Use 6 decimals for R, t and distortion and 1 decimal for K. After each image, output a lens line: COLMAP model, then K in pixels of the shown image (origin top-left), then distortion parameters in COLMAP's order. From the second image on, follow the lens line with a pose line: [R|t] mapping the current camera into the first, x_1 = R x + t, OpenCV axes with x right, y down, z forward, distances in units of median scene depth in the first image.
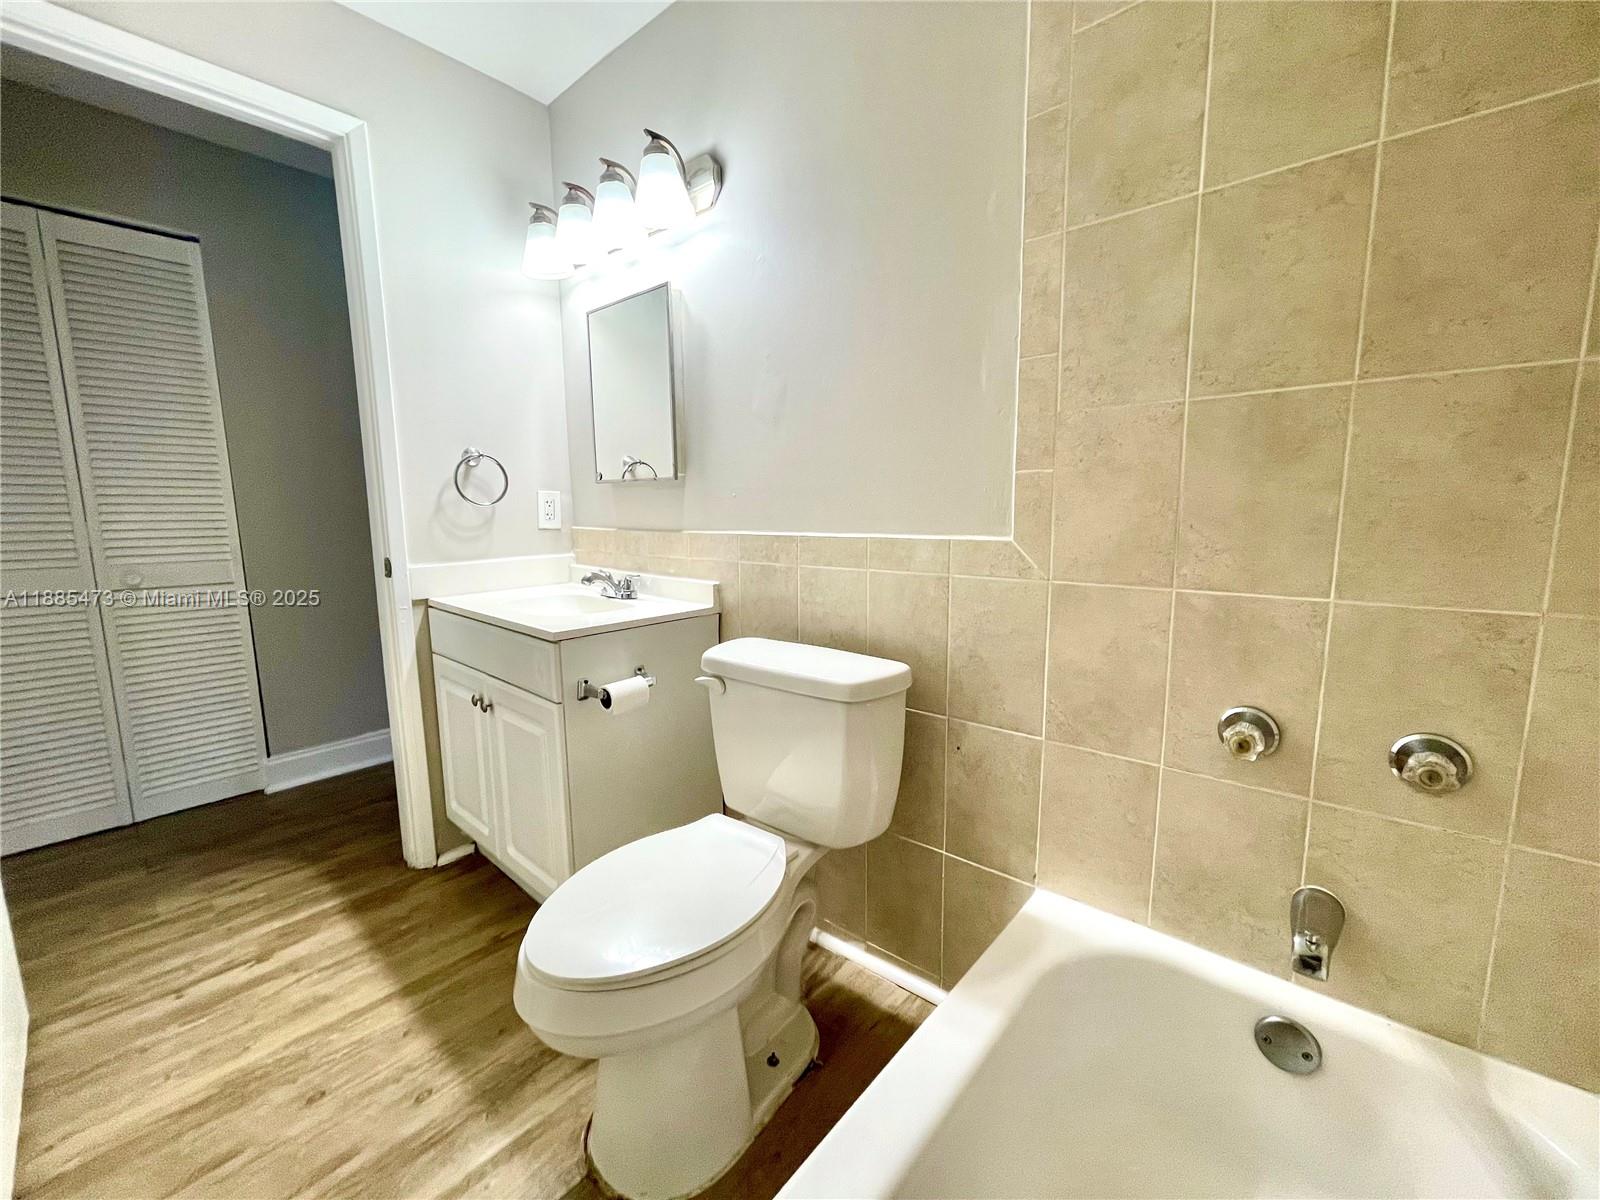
lens RADIAL K [[645.9, 0, 801.4], [0, 645.9, 593.0], [0, 0, 1]] dist [-0.002762, 0.002334]
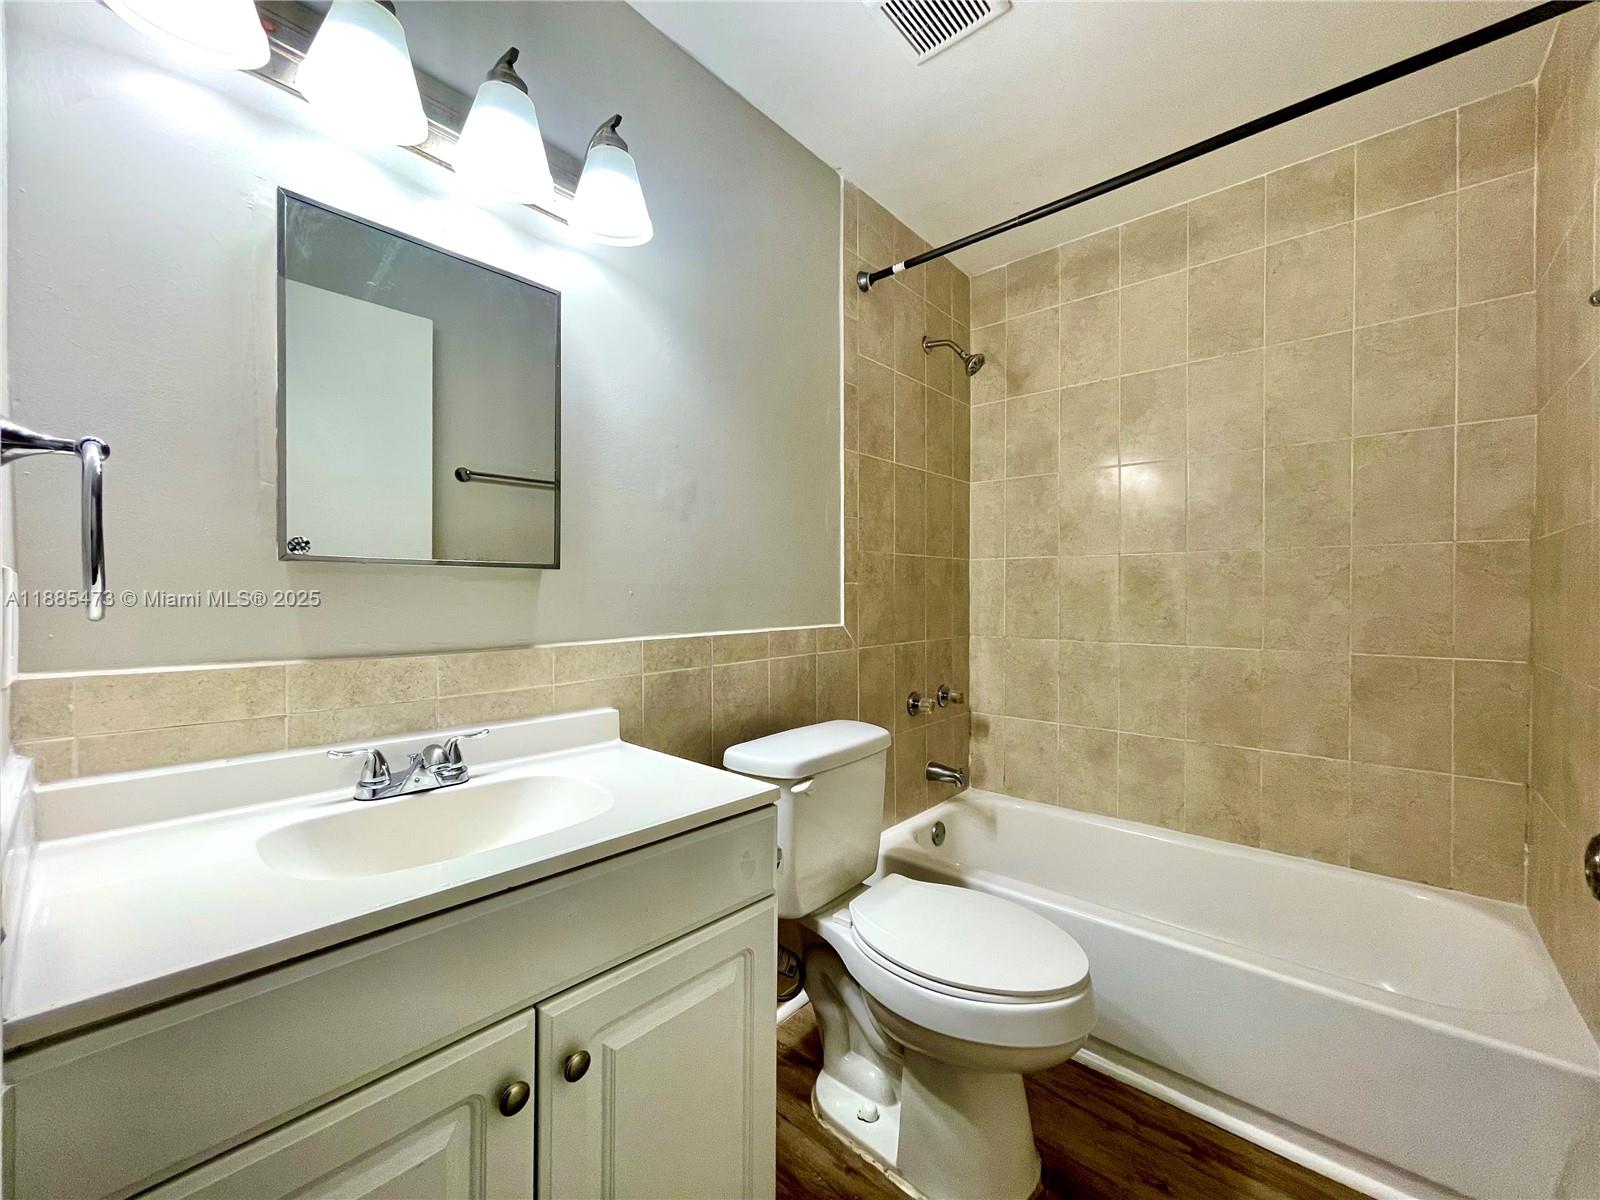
lens RADIAL K [[645.9, 0, 800.2], [0, 645.9, 600.8], [0, 0, 1]] dist [-0.002762, 0.002334]
pose [[0.007267, -0.006278, 0.999954, -1.000013], [0.131615, 0.991287, 0.005267, -0.130283], [-0.991274, 0.131570, 0.008030, 0.857732]]
